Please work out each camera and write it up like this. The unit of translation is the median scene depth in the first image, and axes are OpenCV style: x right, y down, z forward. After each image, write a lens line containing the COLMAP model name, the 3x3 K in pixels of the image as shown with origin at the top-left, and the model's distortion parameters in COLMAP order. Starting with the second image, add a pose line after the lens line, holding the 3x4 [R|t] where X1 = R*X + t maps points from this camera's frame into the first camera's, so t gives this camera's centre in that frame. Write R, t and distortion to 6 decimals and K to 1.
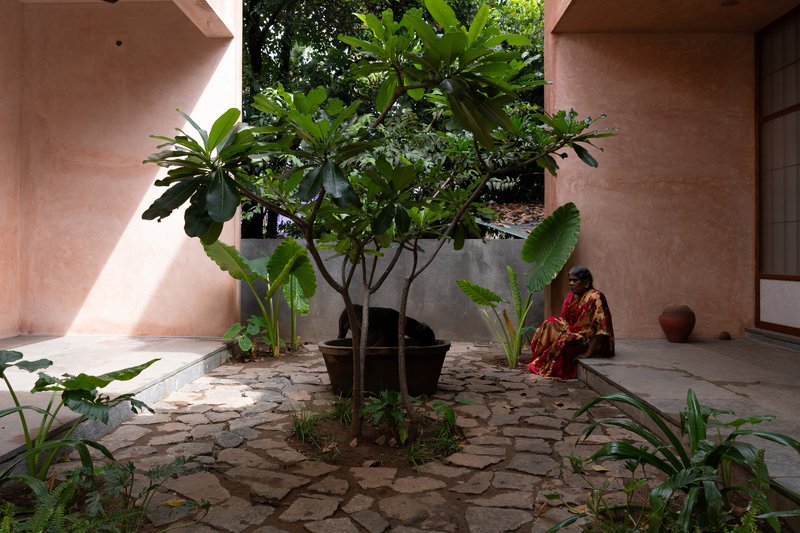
lens RADIAL K [[639.4, 0, 402.1], [0, 639.4, 232.5], [0, 0, 1]] dist [-0.002780, 0.000233]
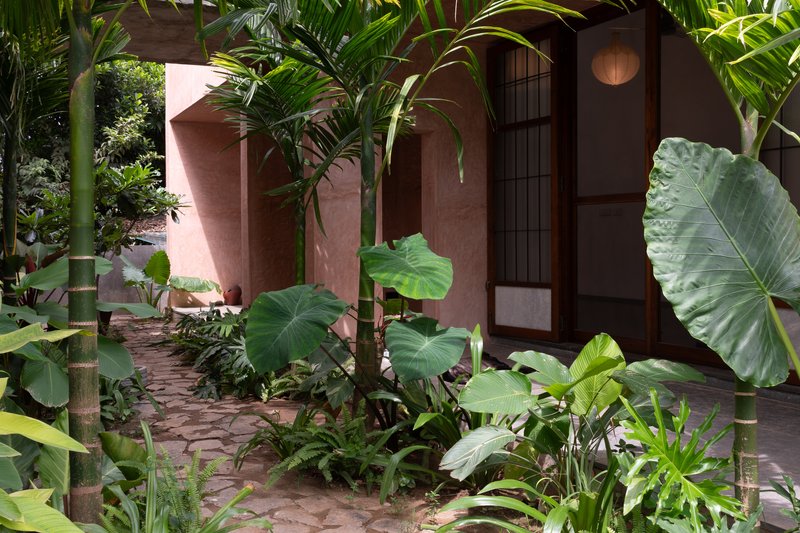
lens RADIAL K [[820.0, 0, 400.0], [0, 820.0, 266.5], [0, 0, 1]] dist [-0.101262, 0.001742]
pose [[0.876234, -0.023171, 0.481329, -0.260696], [-0.003394, 0.998522, 0.054248, -0.054799], [-0.481875, -0.049168, 0.874860, -1.129059]]
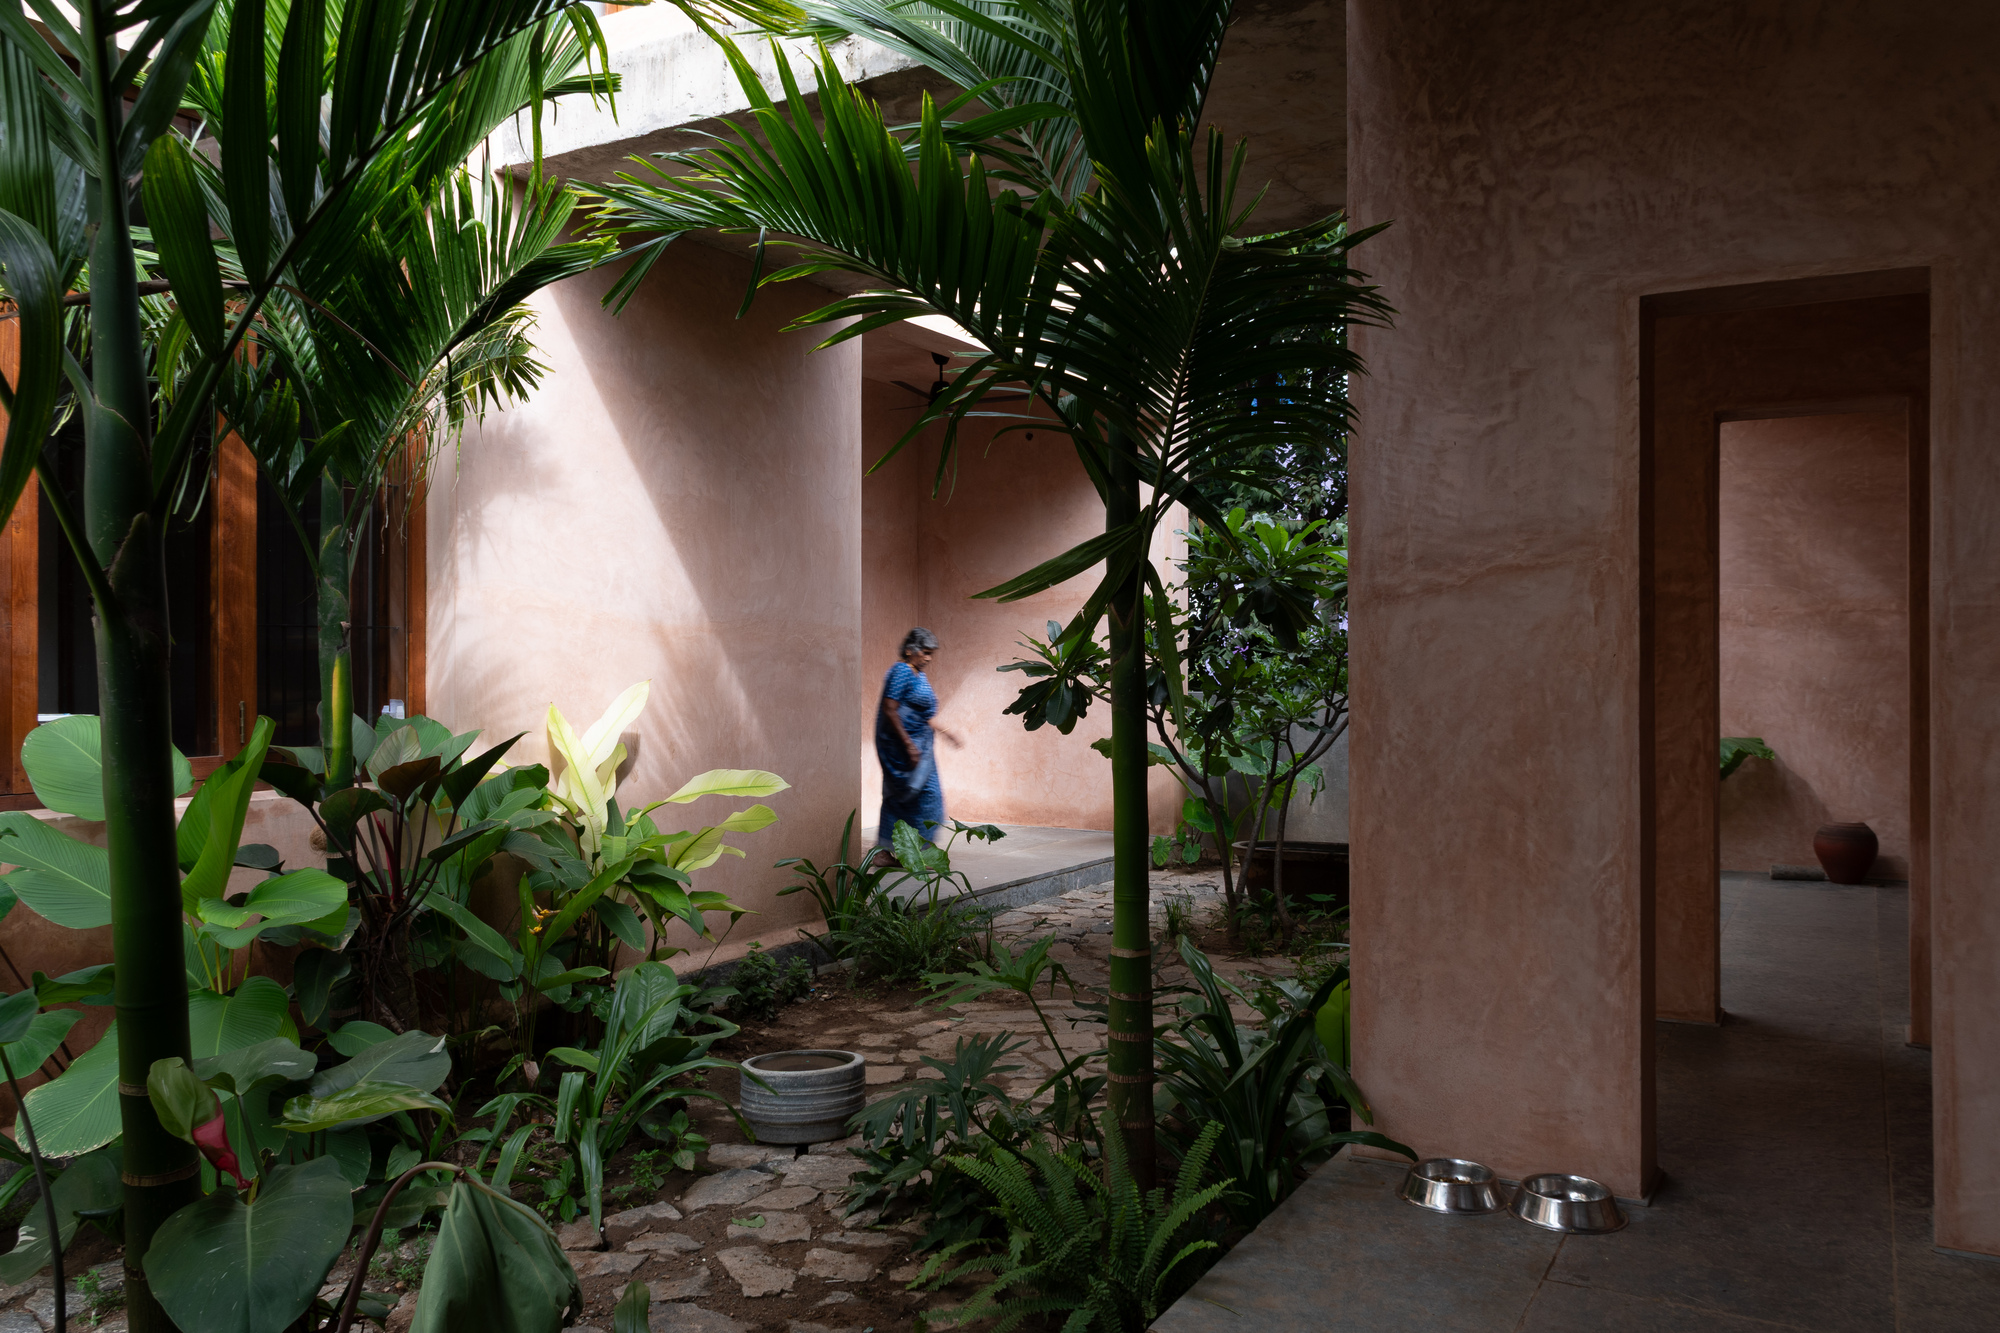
lens RADIAL K [[1560.2, 0, 952.7], [0, 1560.2, 642.6], [0, 0, 1]] dist [-0.016110, 0.030907]
pose [[0.867334, -0.005848, -0.497692, 0.399223], [0.013774, 0.999830, 0.012255, -0.079537], [0.497536, -0.017484, 0.867267, -0.651819]]
